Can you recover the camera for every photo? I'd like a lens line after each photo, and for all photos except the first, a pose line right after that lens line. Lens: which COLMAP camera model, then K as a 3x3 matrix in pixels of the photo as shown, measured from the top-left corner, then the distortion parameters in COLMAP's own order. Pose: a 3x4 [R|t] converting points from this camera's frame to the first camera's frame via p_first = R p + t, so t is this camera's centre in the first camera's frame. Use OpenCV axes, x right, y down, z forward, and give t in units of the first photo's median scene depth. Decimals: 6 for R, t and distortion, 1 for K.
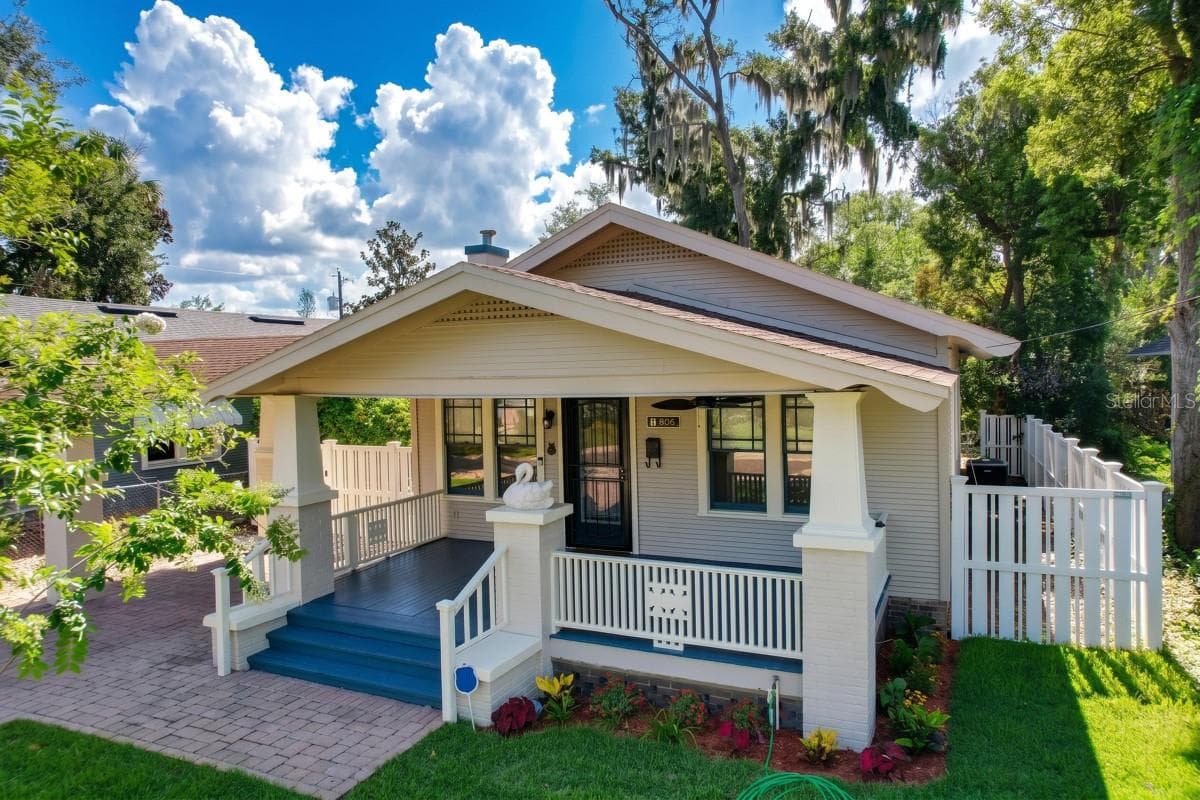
lens RADIAL K [[801.6, 0, 603.0], [0, 801.6, 402.5], [0, 0, 1]] dist [-0.017192, 0.009739]
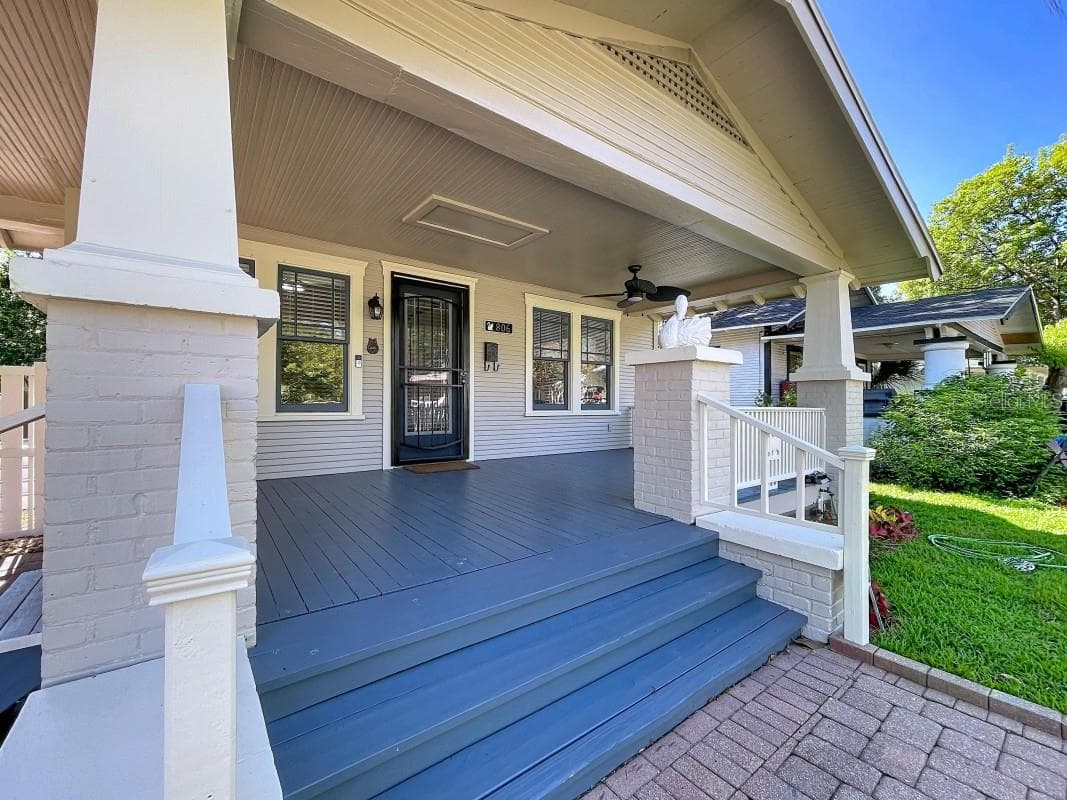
lens RADIAL K [[434.8, 0, 539.6], [0, 434.8, 398.6], [0, 0, 1]] dist [0.002865, 0.000874]
pose [[0.440289, 0.027760, 0.897427, -0.133082], [0.011955, 0.999252, -0.036775, 0.046220], [-0.897776, 0.026920, 0.439628, 0.229679]]
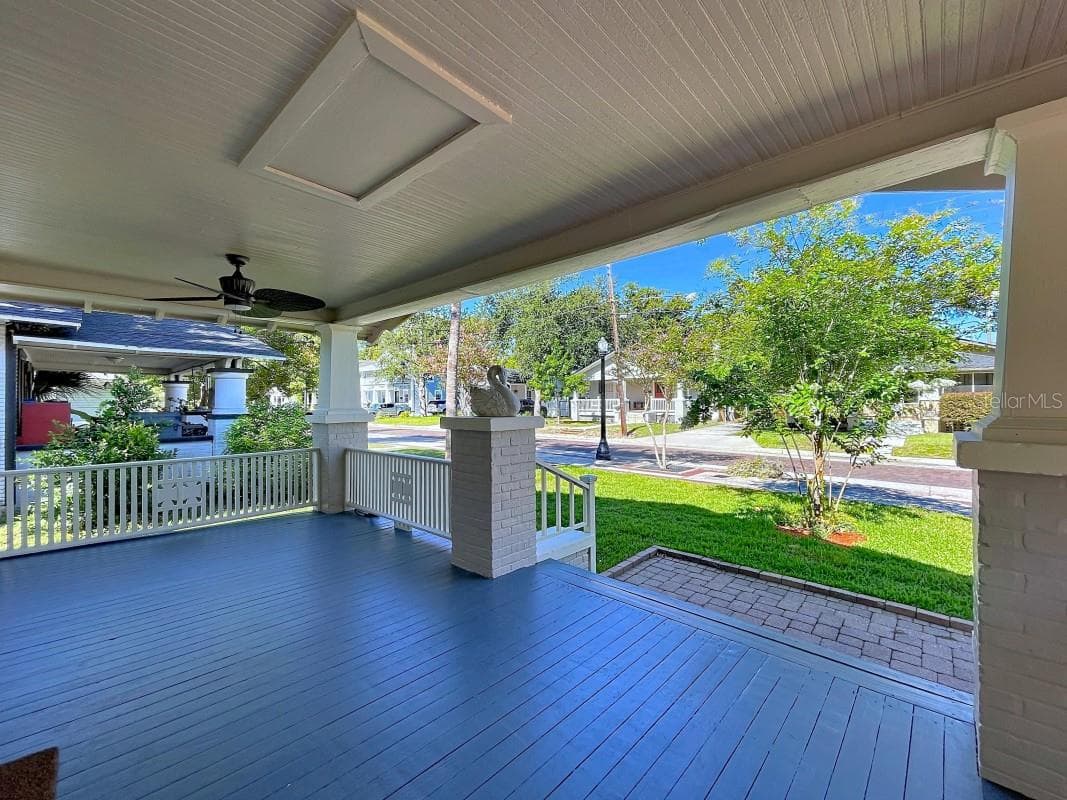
lens RADIAL K [[434.8, 0, 534.4], [0, 434.8, 401.4], [0, 0, 1]] dist [0.002865, 0.000874]
pose [[-0.957632, 0.027427, 0.286687, -0.064067], [0.035422, 0.999114, 0.022737, 0.024212], [-0.285809, 0.031929, -0.957754, 0.356777]]
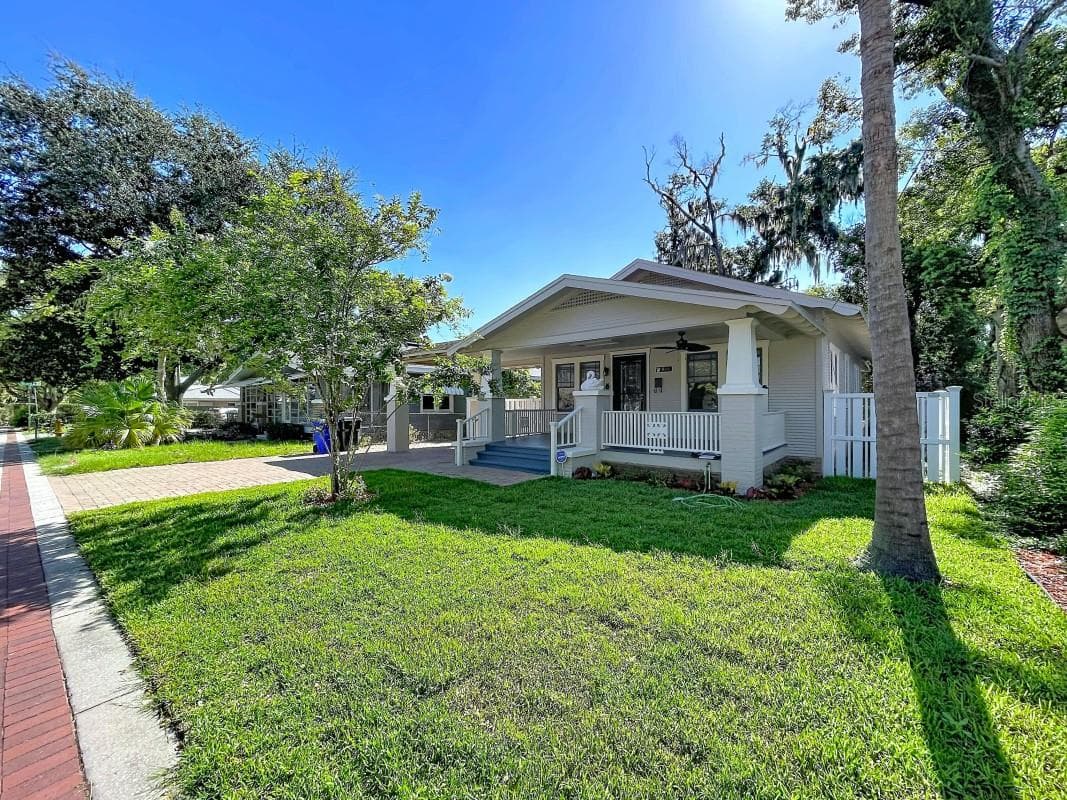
lens RADIAL K [[434.8, 0, 518.1], [0, 434.8, 402.8], [0, 0, 1]] dist [0.002865, 0.000874]
pose [[0.957738, 0.024521, -0.286595, 0.013241], [-0.033773, 0.999054, -0.027384, 0.049881], [0.285652, 0.035906, 0.957660, -0.047594]]
